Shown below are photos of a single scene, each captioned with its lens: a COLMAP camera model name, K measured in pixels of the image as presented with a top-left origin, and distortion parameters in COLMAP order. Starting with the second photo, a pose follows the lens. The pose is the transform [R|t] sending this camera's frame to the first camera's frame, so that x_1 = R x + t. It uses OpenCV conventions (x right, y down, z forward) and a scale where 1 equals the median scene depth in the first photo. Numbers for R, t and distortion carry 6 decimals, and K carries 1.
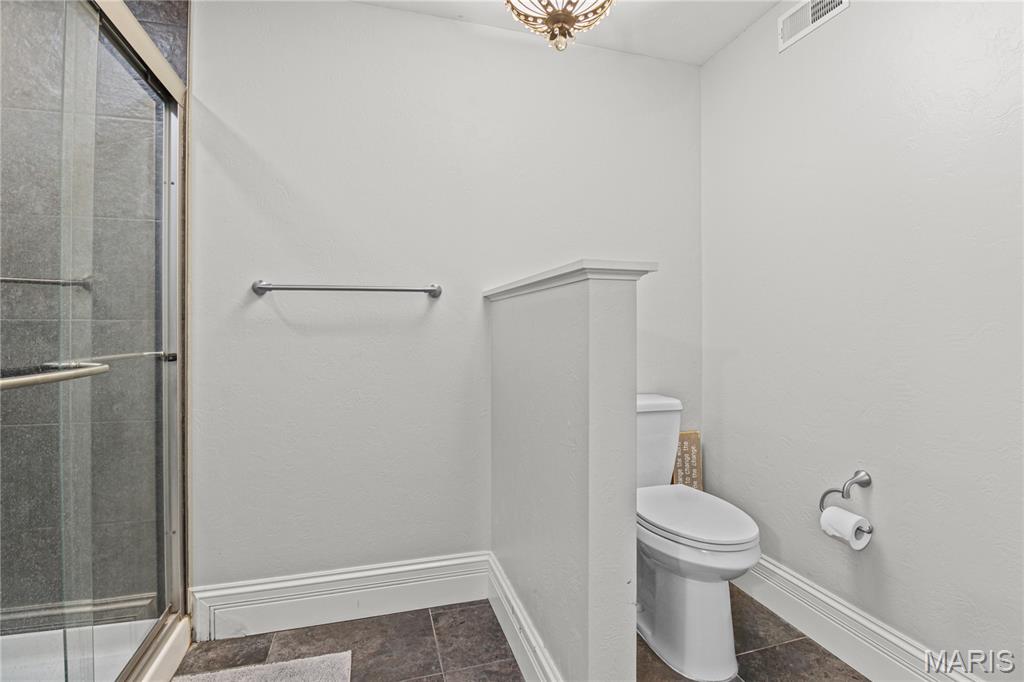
lens RADIAL K [[490.6, 0, 515.7], [0, 490.6, 328.4], [0, 0, 1]] dist [-0.000512, -0.000629]
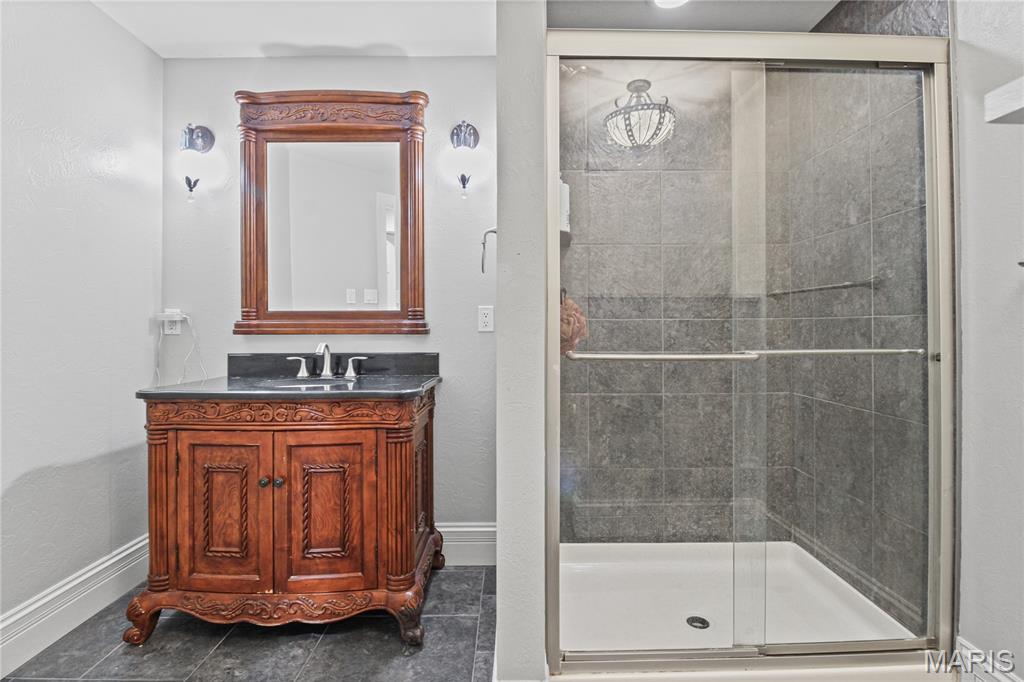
lens RADIAL K [[490.6, 0, 515.7], [0, 490.6, 328.4], [0, 0, 1]] dist [-0.000512, -0.000629]
pose [[-0.262798, 0.004742, -0.964839, 0.337586], [0.004717, 0.999982, 0.003630, 0.001354], [0.964839, -0.003597, -0.262816, 0.511592]]
